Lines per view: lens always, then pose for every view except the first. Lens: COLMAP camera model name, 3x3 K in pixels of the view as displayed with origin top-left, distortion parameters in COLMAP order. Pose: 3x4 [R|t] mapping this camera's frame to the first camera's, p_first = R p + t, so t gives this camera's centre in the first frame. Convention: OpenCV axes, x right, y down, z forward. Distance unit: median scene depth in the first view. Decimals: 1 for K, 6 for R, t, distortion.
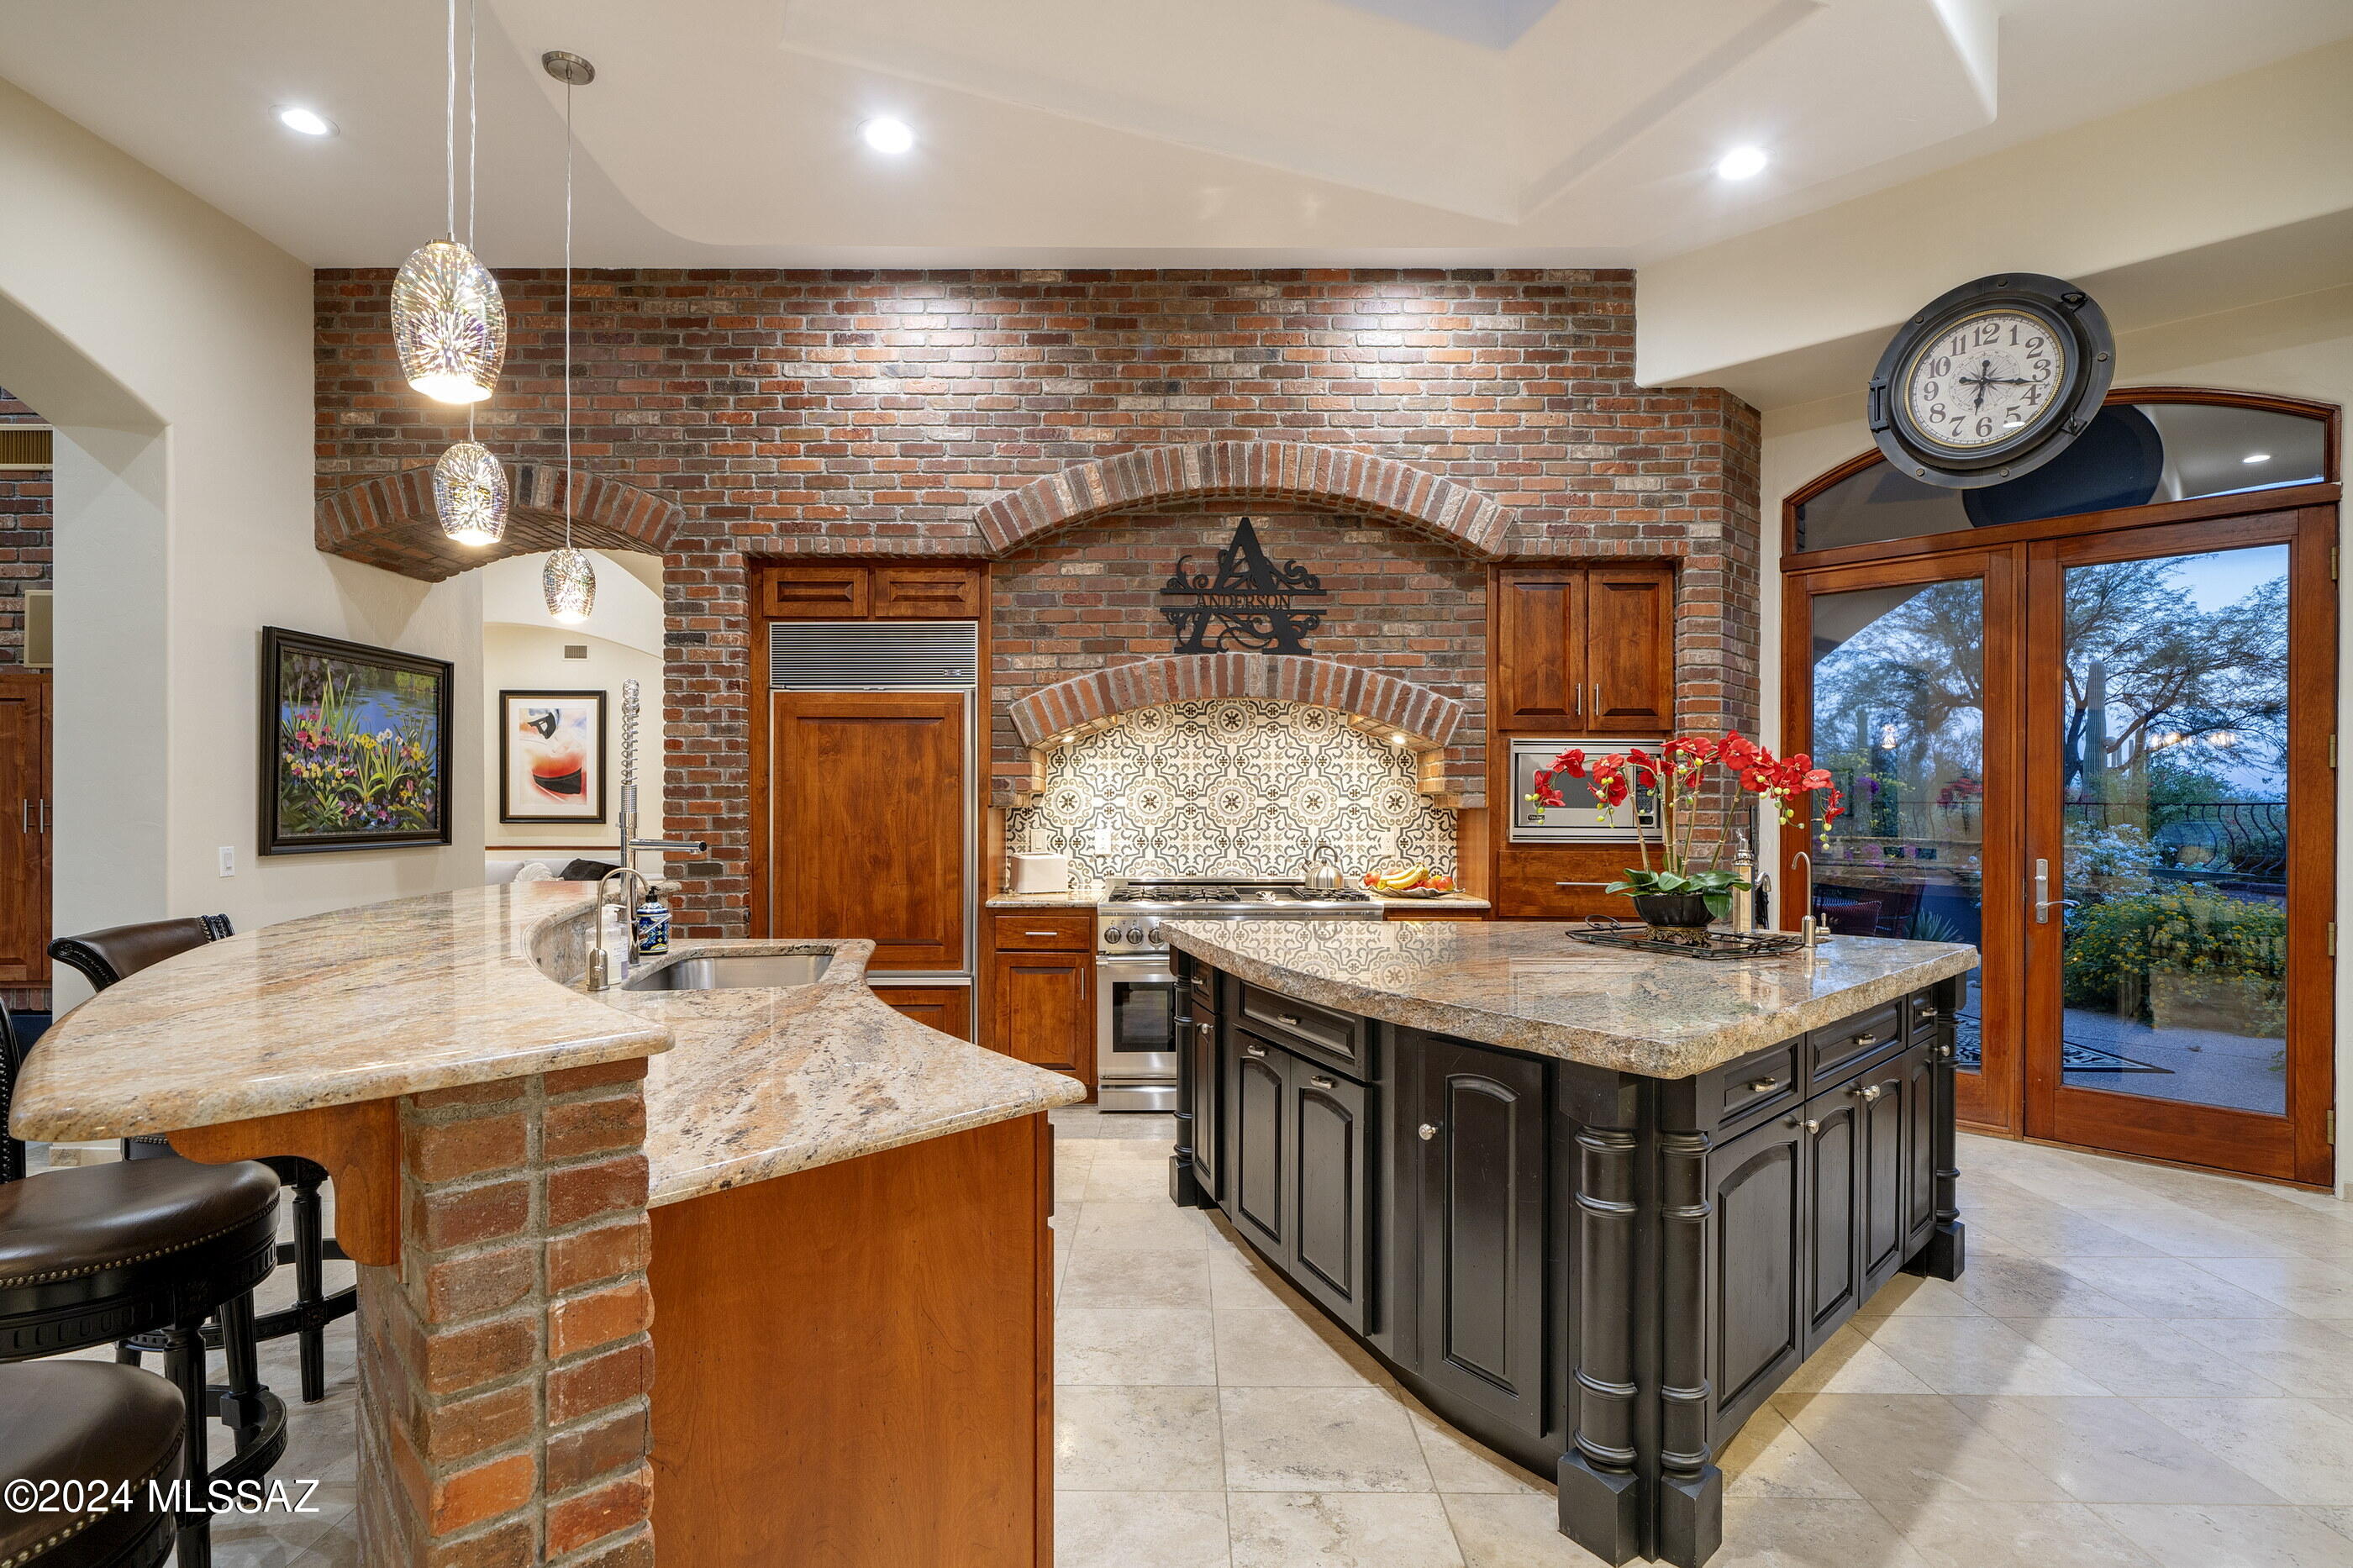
lens RADIAL K [[1128.0, 0, 1177.5], [0, 1128.0, 789.7], [0, 0, 1]] dist [-0.012827, -0.000086]
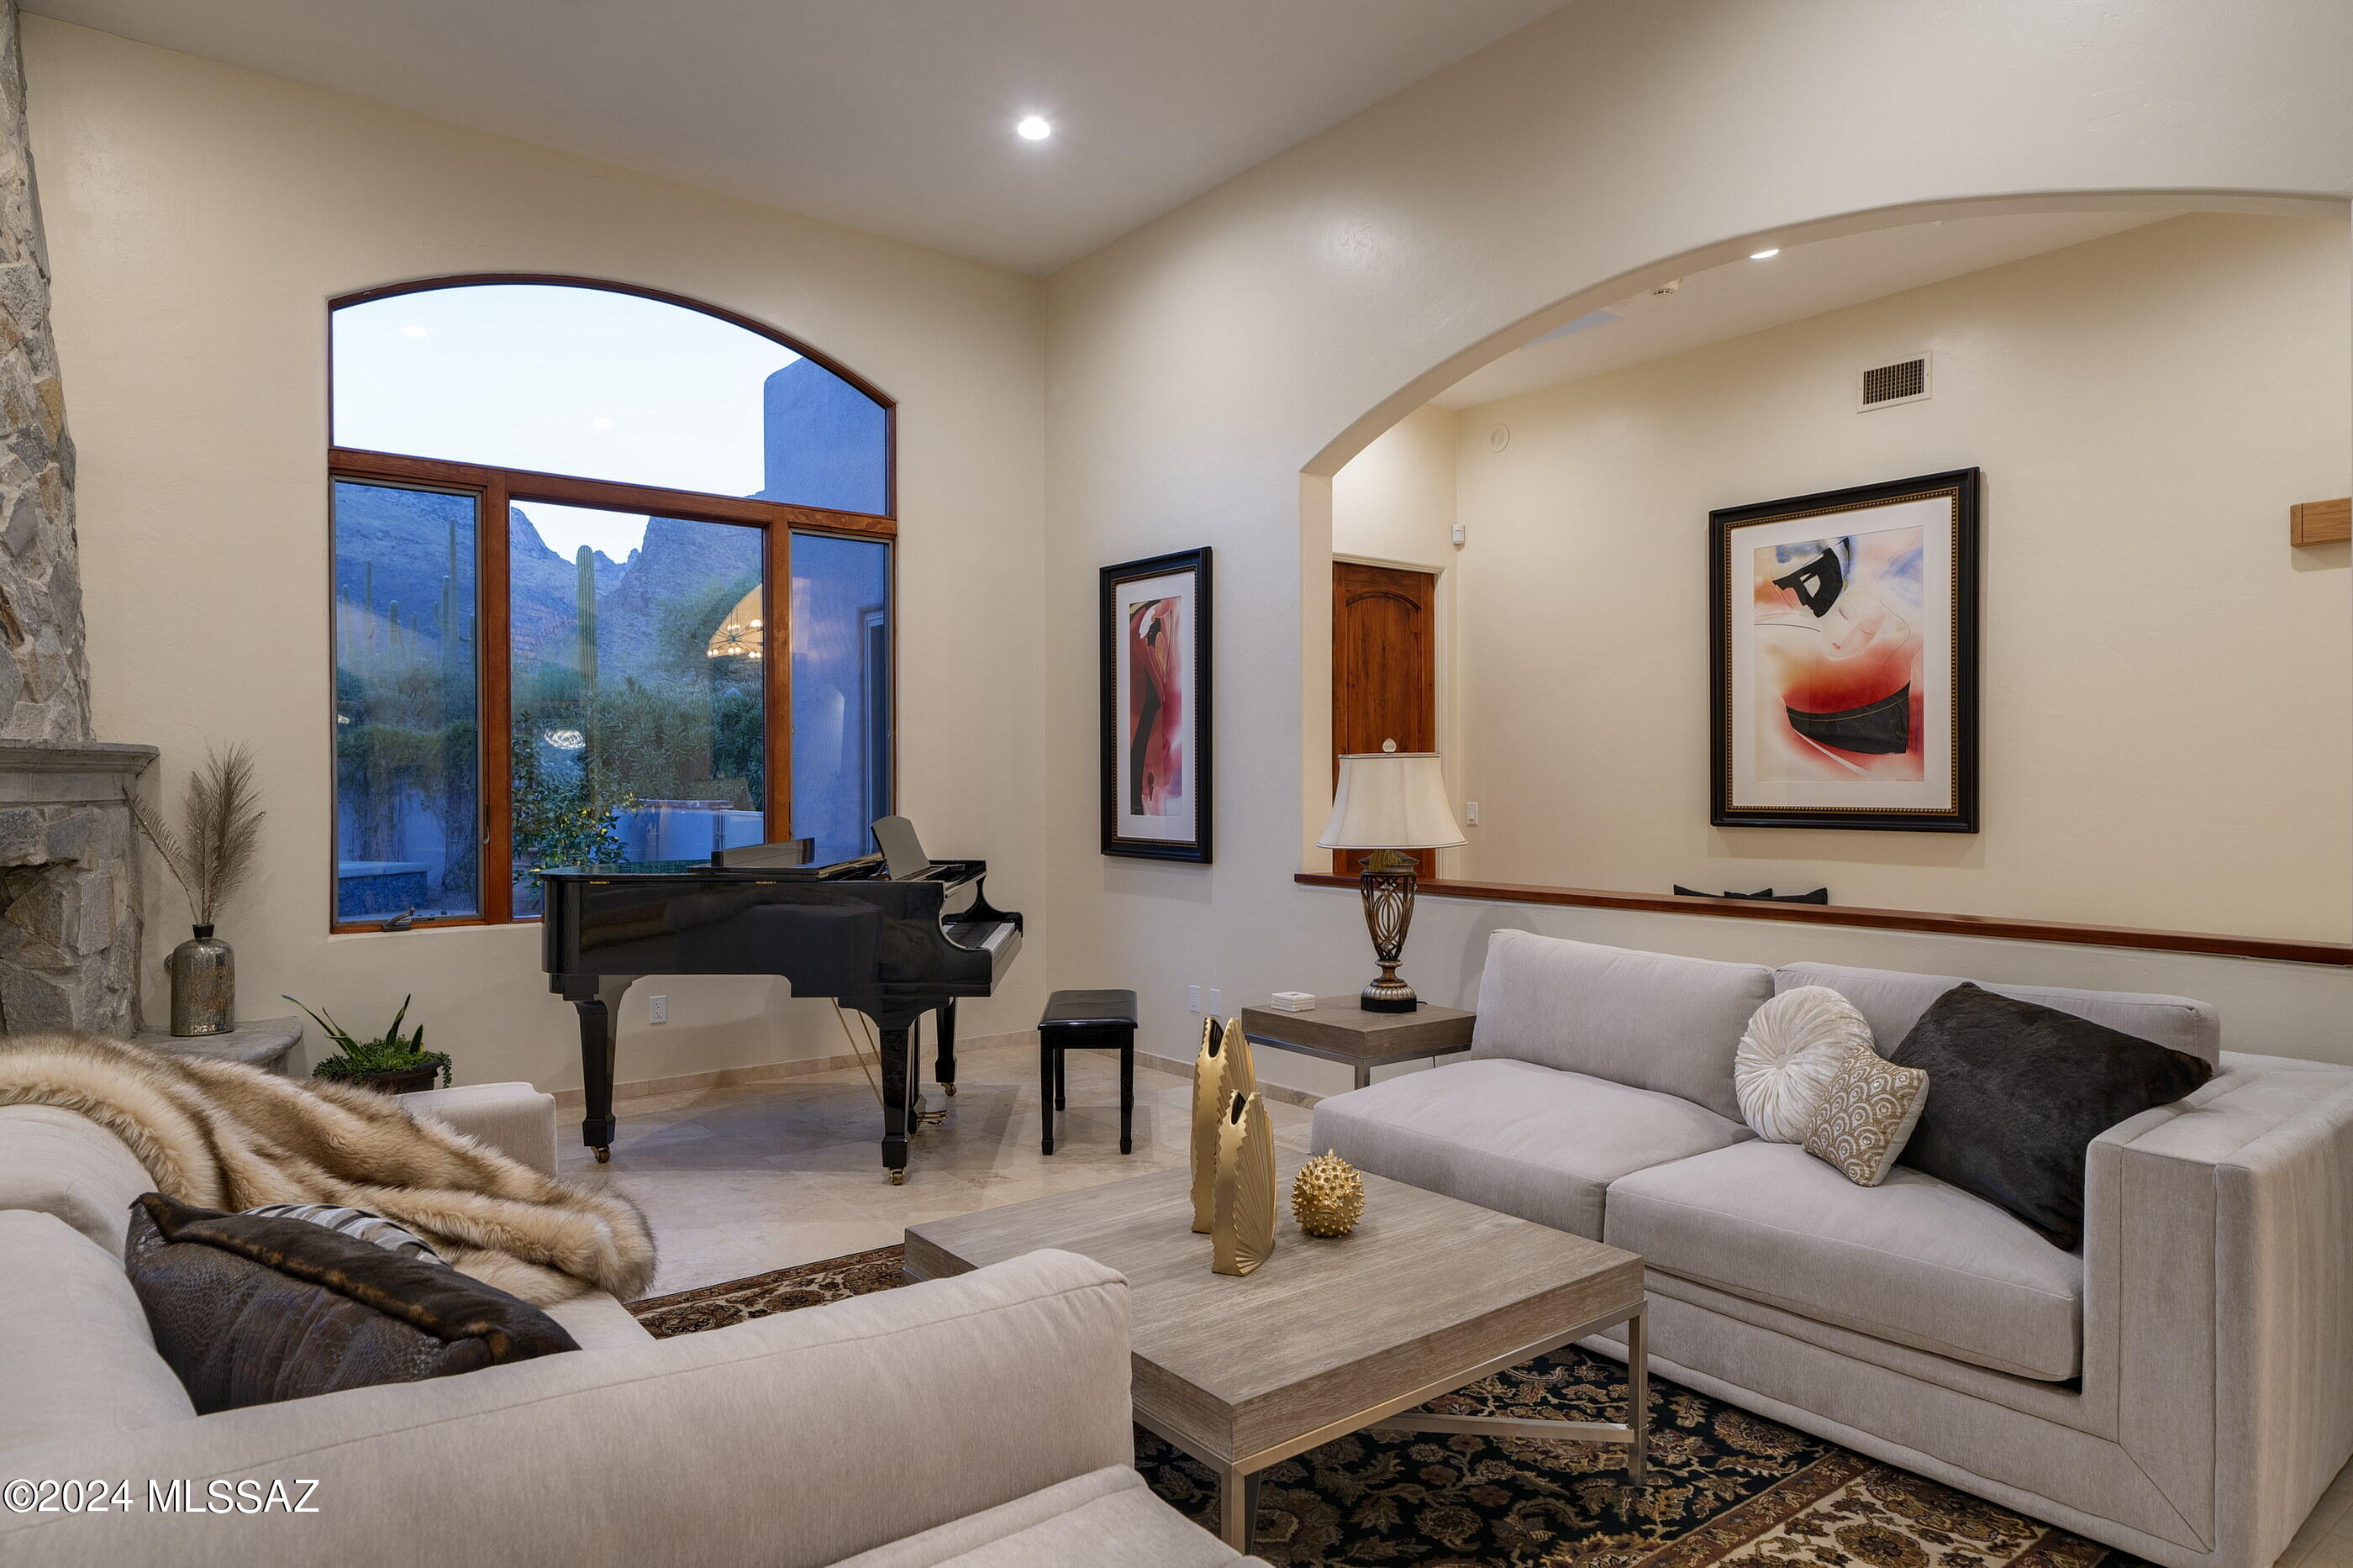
lens RADIAL K [[1411.9, 0, 1170.0], [0, 1411.9, 791.4], [0, 0, 1]] dist [0.014529, 0.001612]
pose [[0.604745, 0.005046, -0.796403, -0.298468], [0.009316, 0.999867, 0.013410, 0.008359], [0.796364, -0.015529, 0.604618, 0.508631]]
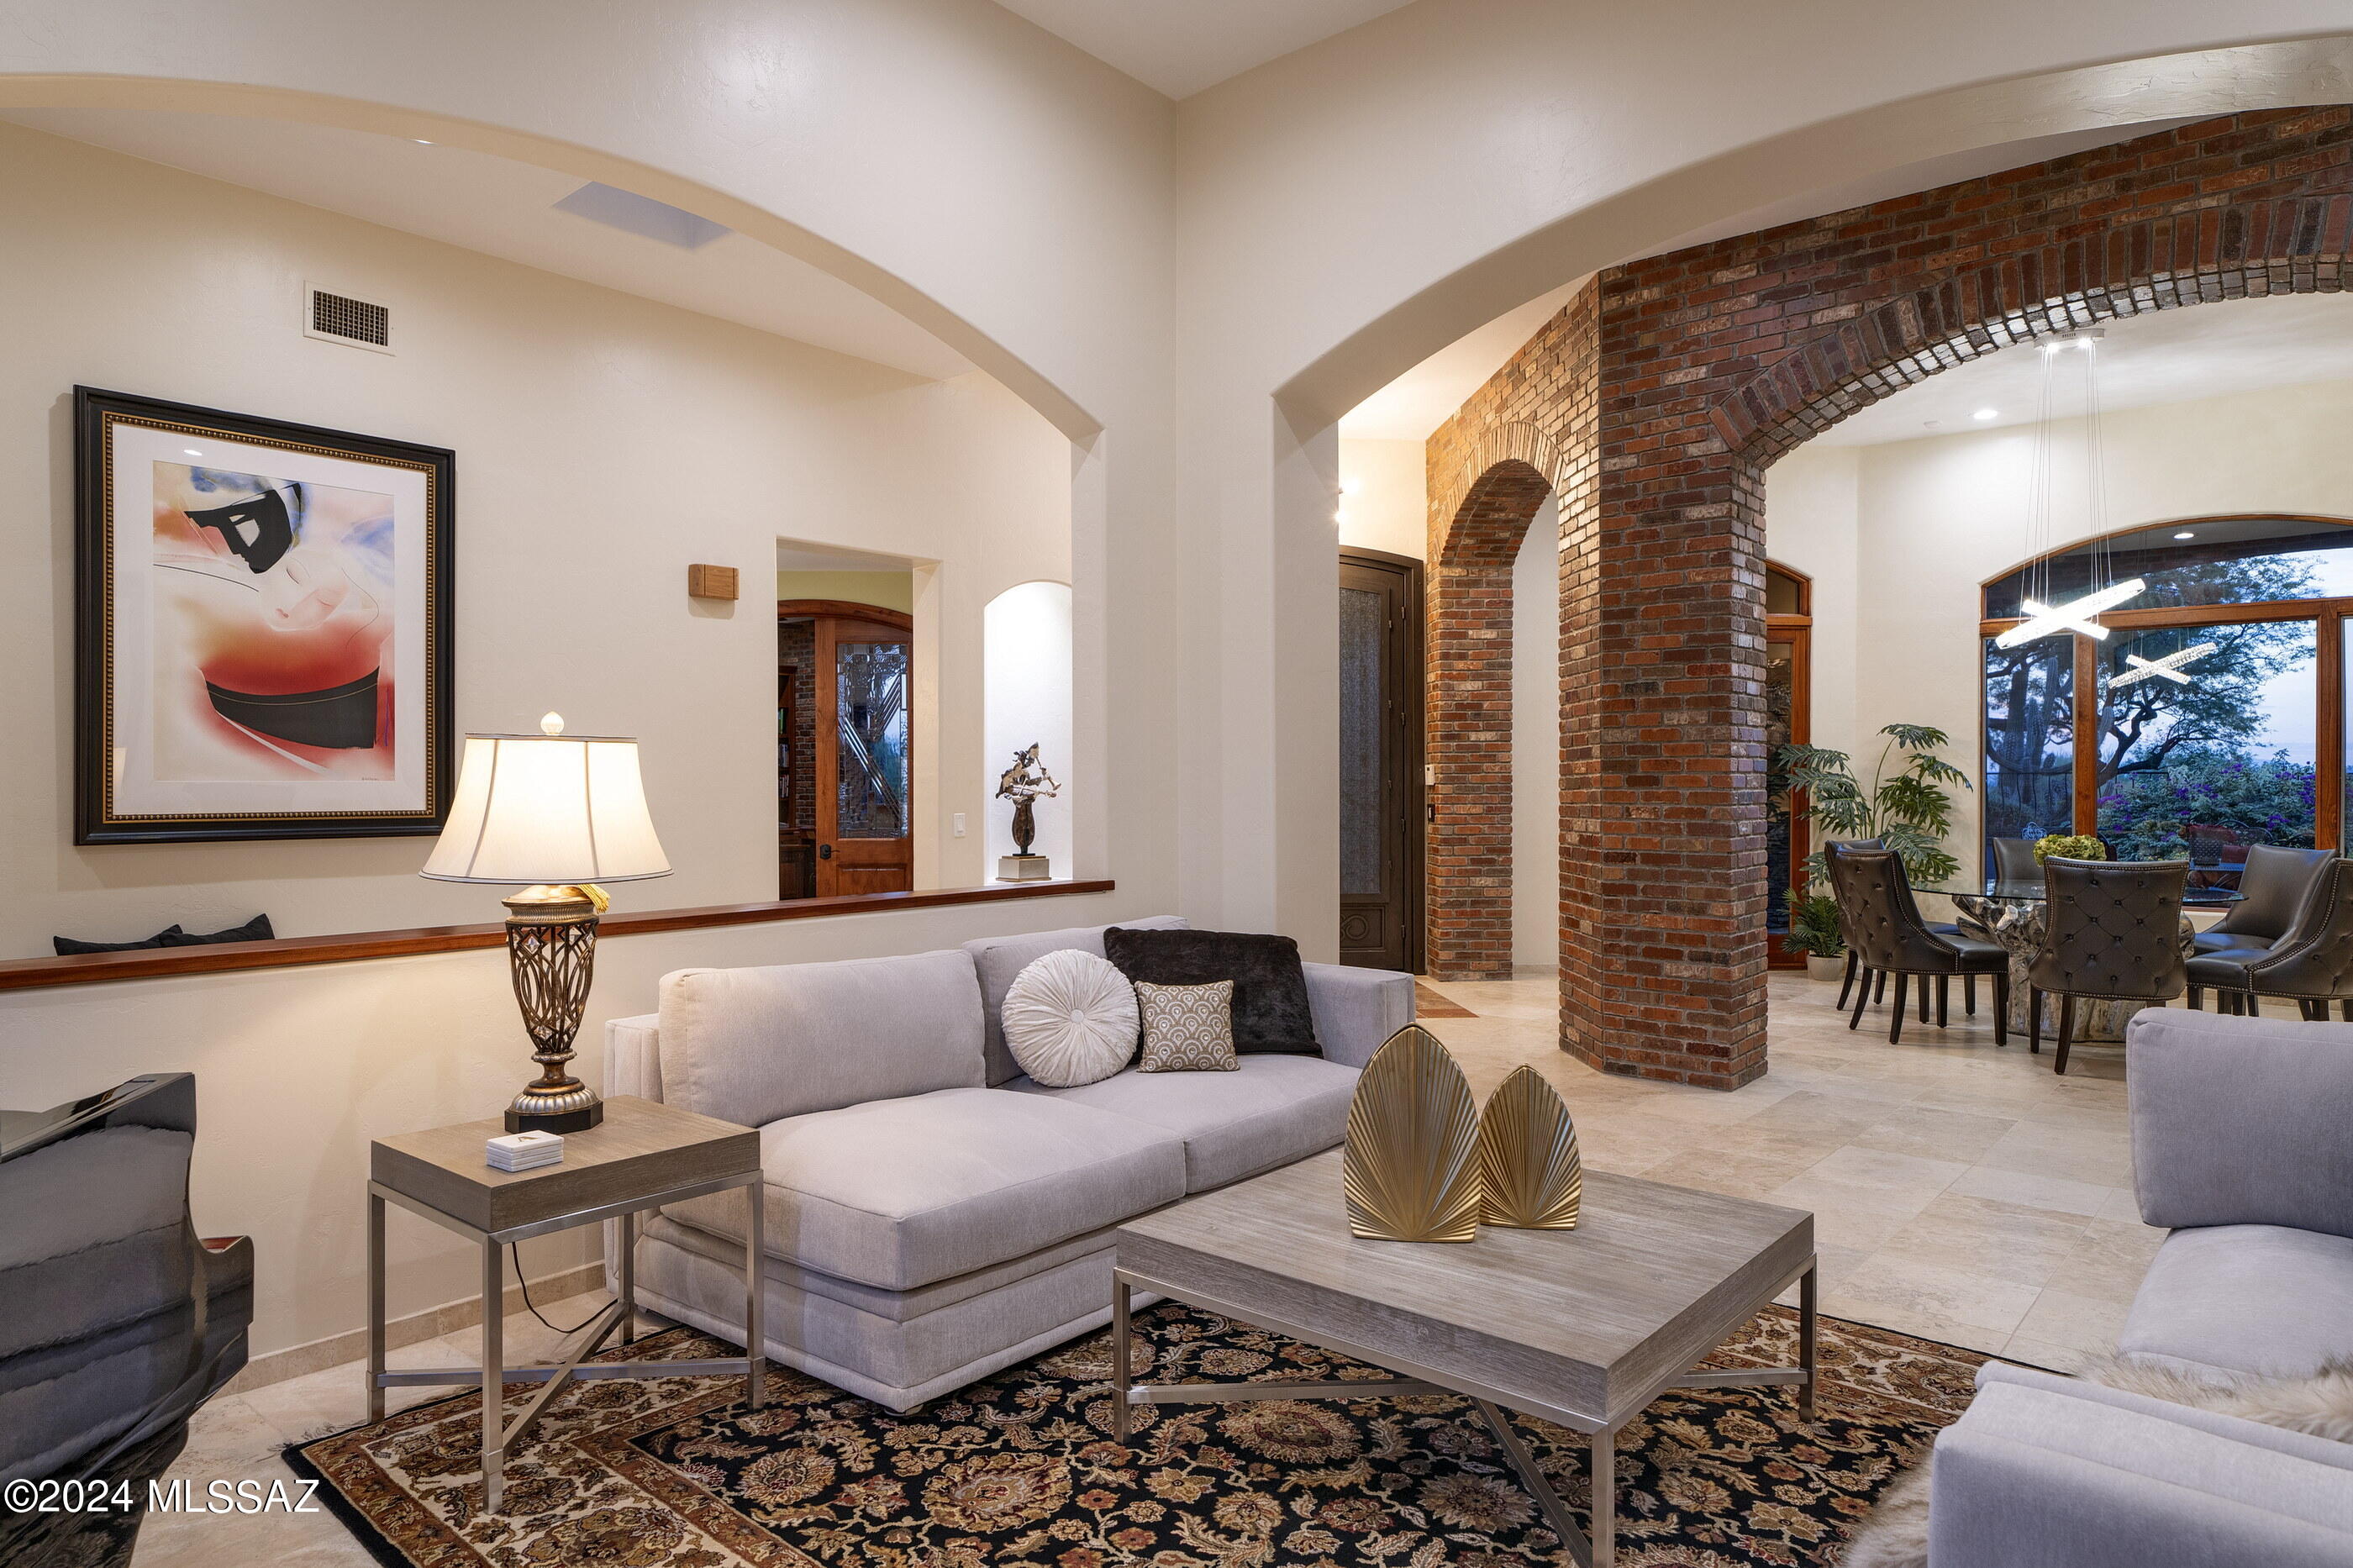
lens RADIAL K [[1411.9, 0, 1179.7], [0, 1411.9, 774.1], [0, 0, 1]] dist [0.014529, 0.001612]
pose [[0.657985, 0.001721, 0.753029, -0.691838], [-0.003520, 0.999993, 0.000790, 0.010485], [-0.753023, -0.003170, 0.657987, 0.540530]]
